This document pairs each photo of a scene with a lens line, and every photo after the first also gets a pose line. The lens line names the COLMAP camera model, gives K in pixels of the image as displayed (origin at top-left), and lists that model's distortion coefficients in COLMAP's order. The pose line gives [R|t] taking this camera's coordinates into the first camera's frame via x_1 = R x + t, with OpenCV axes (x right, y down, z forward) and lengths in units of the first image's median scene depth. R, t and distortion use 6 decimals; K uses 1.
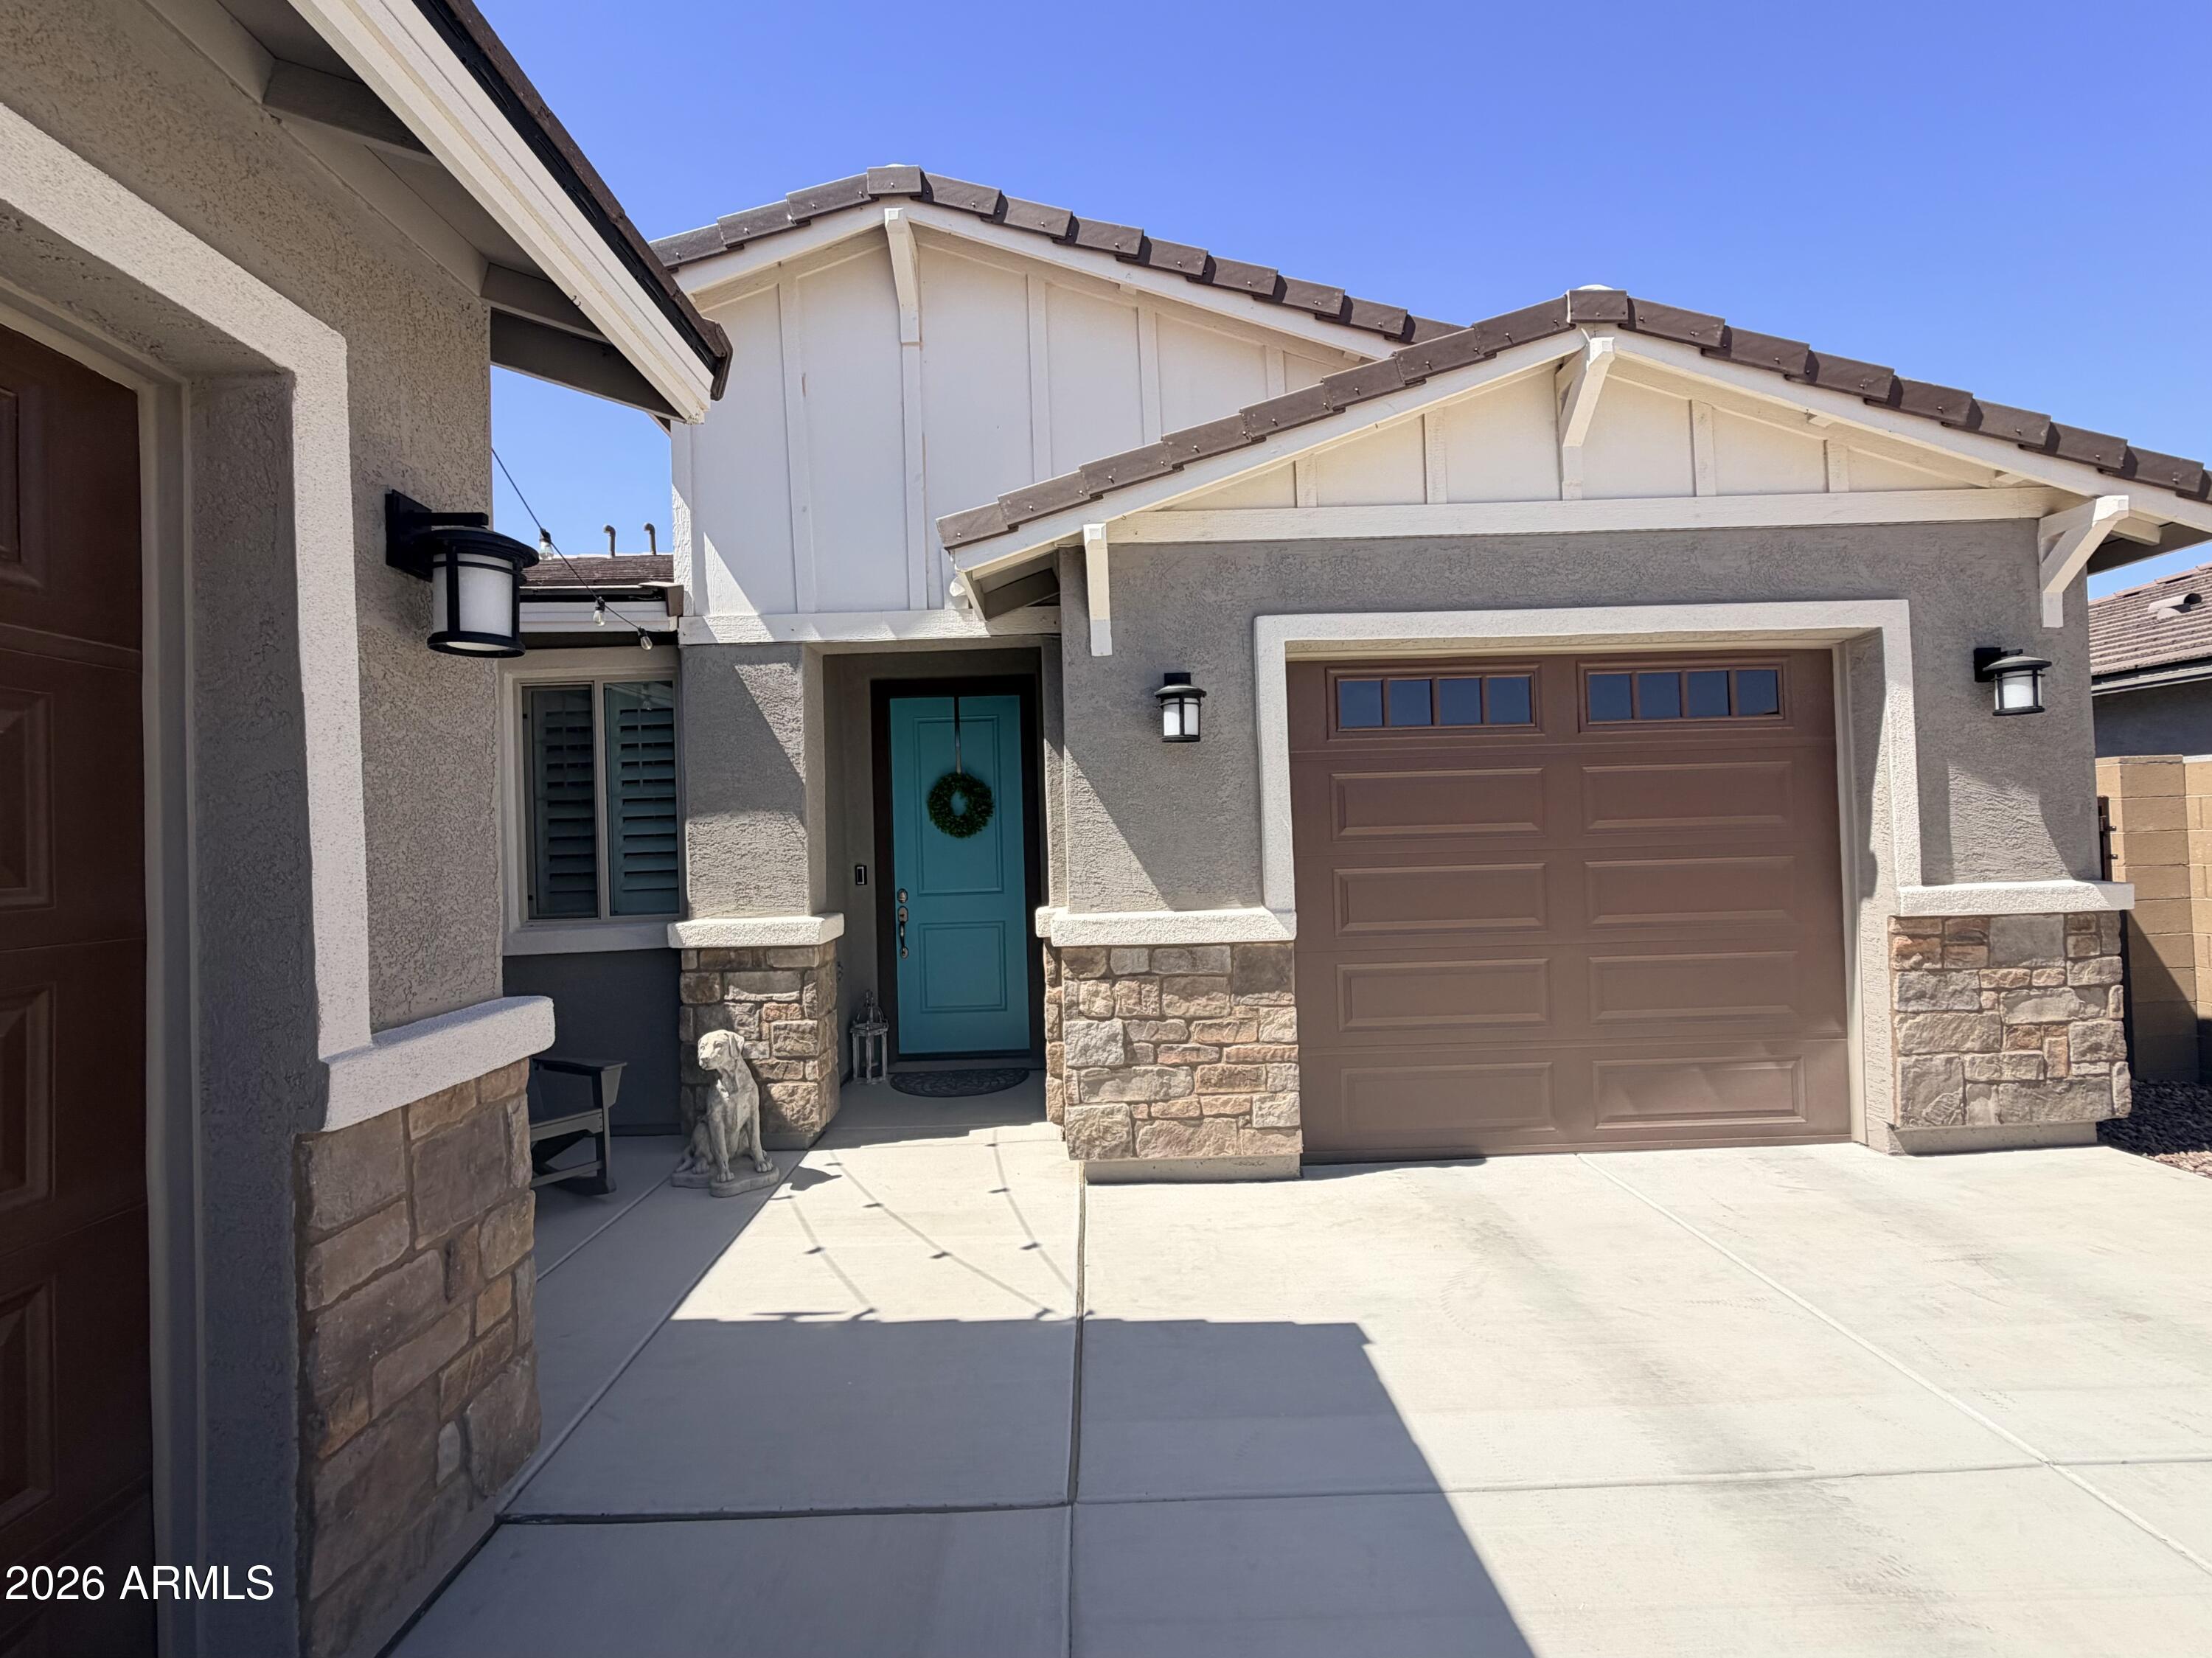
lens RADIAL K [[992.4, 0, 1086.9], [0, 992.4, 823.8], [0, 0, 1]] dist [-0.008626, 0.000462]
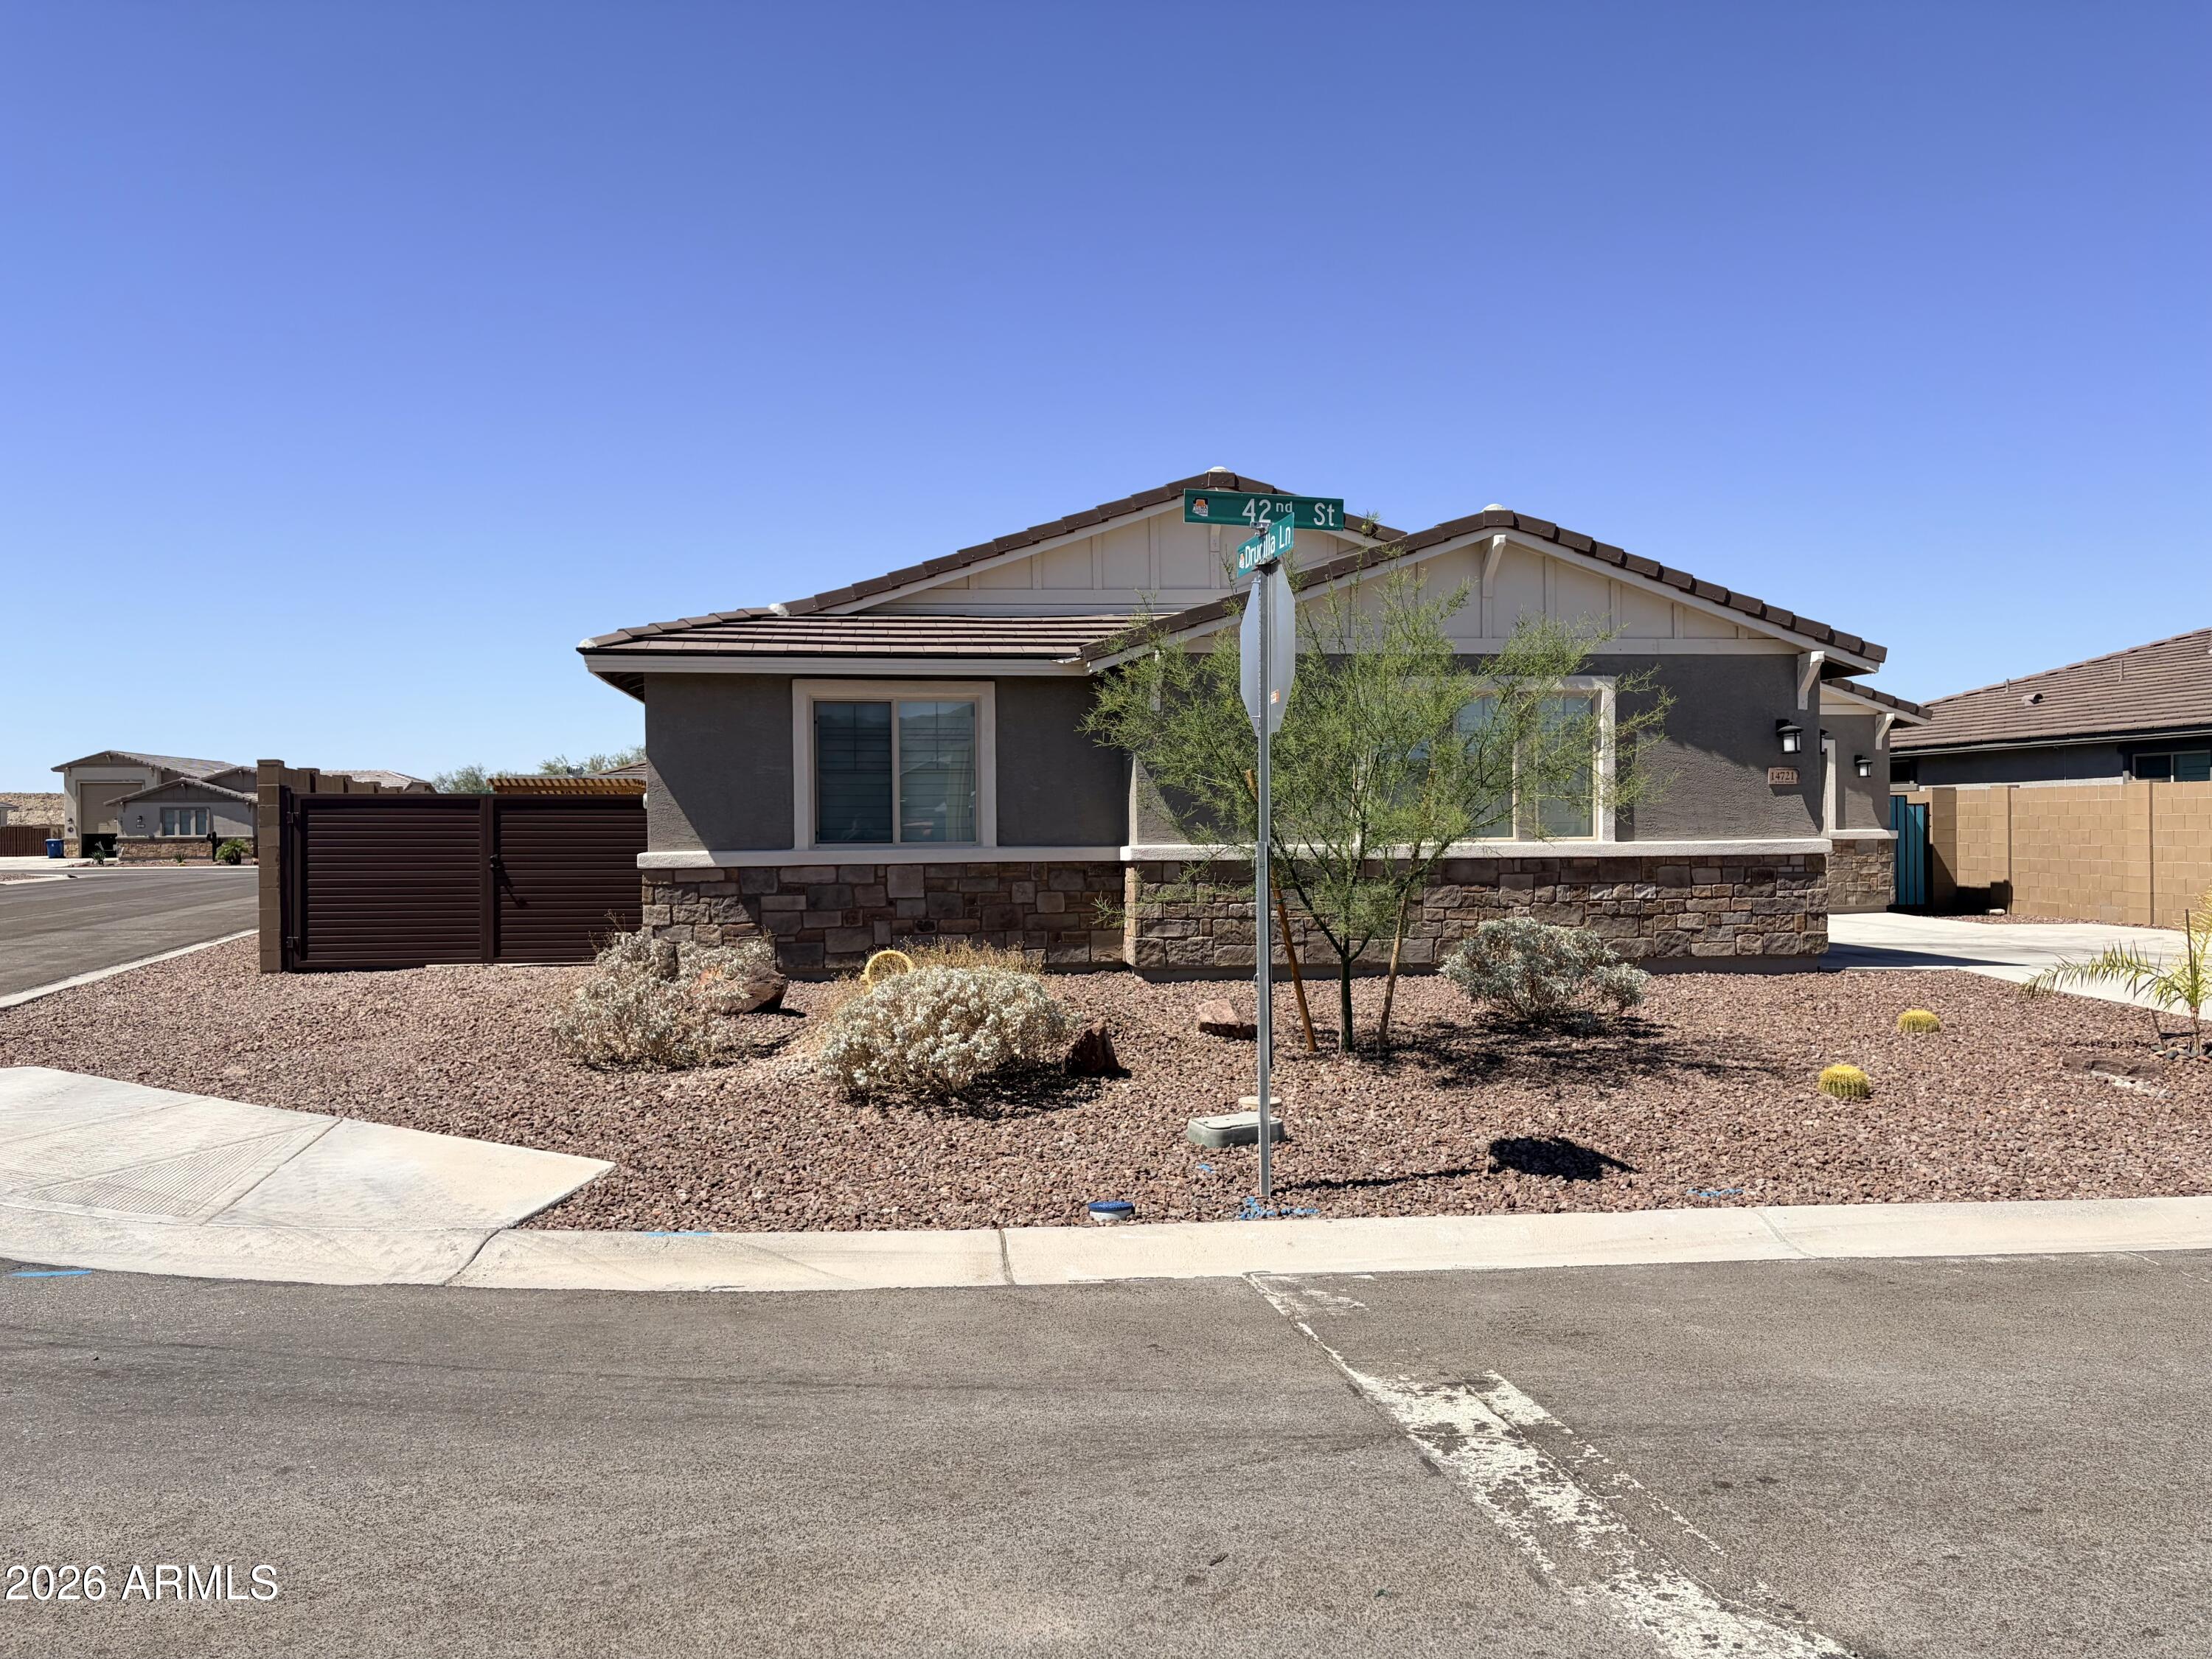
lens RADIAL K [[1644.4, 0, 1109.6], [0, 1644.4, 828.4], [0, 0, 1]] dist [0.039448, -0.006018]
pose [[0.990289, 0.025403, 0.136686, -2.195368], [-0.028530, 0.999373, 0.020971, 0.013720], [-0.136067, -0.024667, 0.990392, -3.958073]]
